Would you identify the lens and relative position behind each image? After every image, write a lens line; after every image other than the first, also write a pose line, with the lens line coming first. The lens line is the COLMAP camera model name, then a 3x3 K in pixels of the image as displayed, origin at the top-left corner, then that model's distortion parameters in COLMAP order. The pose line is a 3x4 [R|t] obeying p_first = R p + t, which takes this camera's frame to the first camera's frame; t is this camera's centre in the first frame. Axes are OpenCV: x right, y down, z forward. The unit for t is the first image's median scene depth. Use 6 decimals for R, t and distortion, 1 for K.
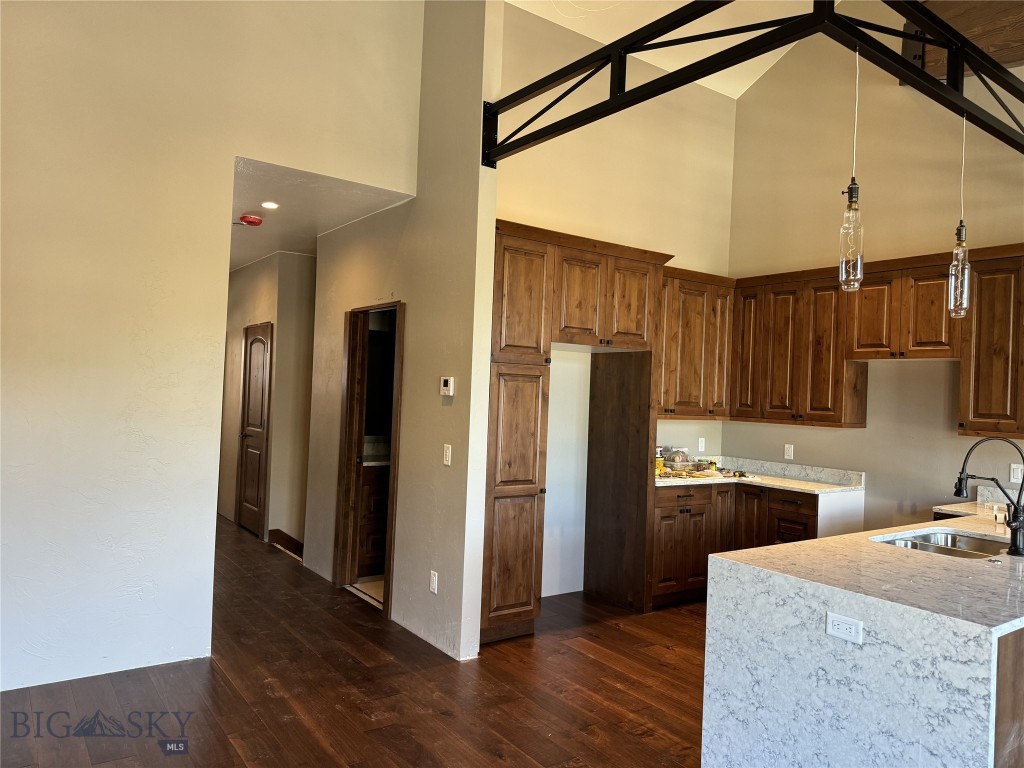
lens RADIAL K [[718.5, 0, 513.1], [0, 718.5, 382.6], [0, 0, 1]] dist [0.078666, -0.086182]
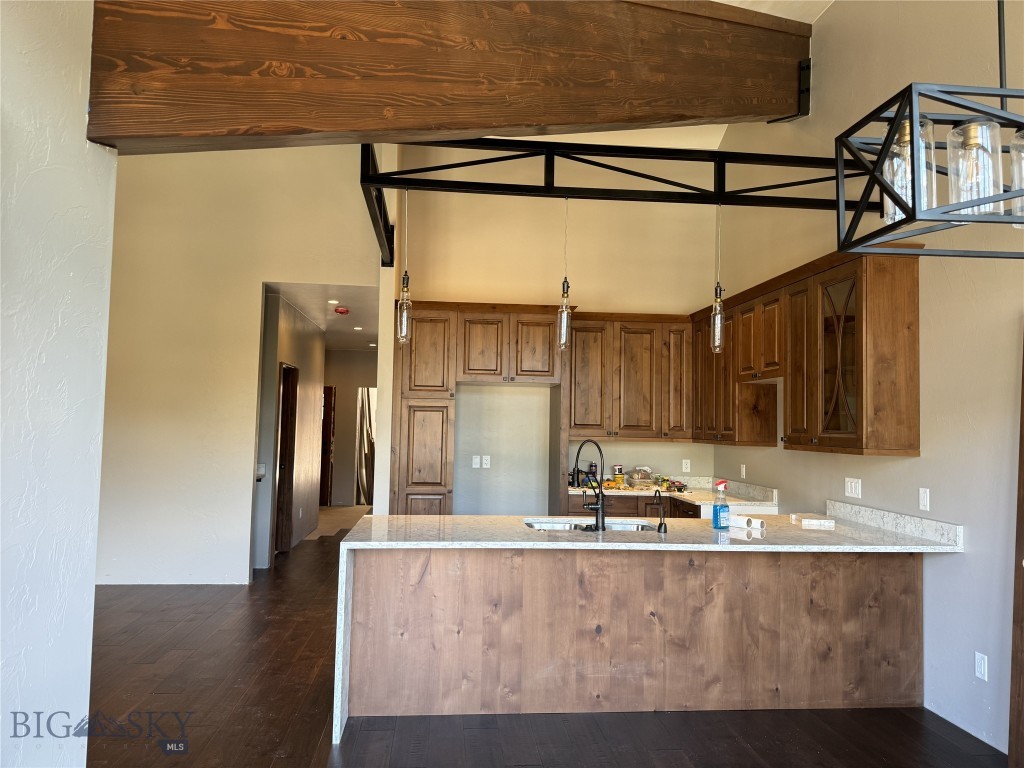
lens RADIAL K [[718.5, 0, 509.2], [0, 718.5, 379.3], [0, 0, 1]] dist [0.078666, -0.086182]
pose [[0.857798, -0.055886, -0.510939, 0.698709], [0.022893, 0.997239, -0.070642, 0.031321], [0.513476, 0.048900, 0.856709, -0.096585]]
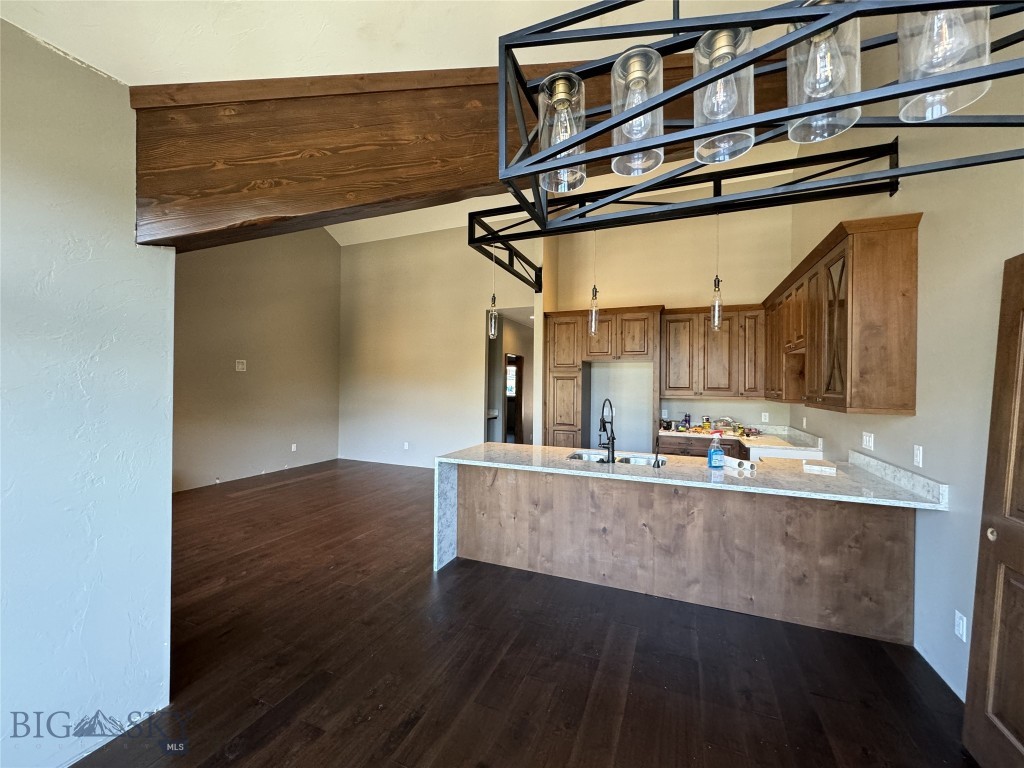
lens RADIAL K [[410.1, 0, 506.4], [0, 410.1, 380.4], [0, 0, 1]] dist [0.009670, -0.001635]
pose [[0.516195, -0.042624, -0.855410, 0.824985], [0.023207, 0.999090, -0.035779, 0.034127], [0.856157, -0.001383, 0.516714, 0.142365]]
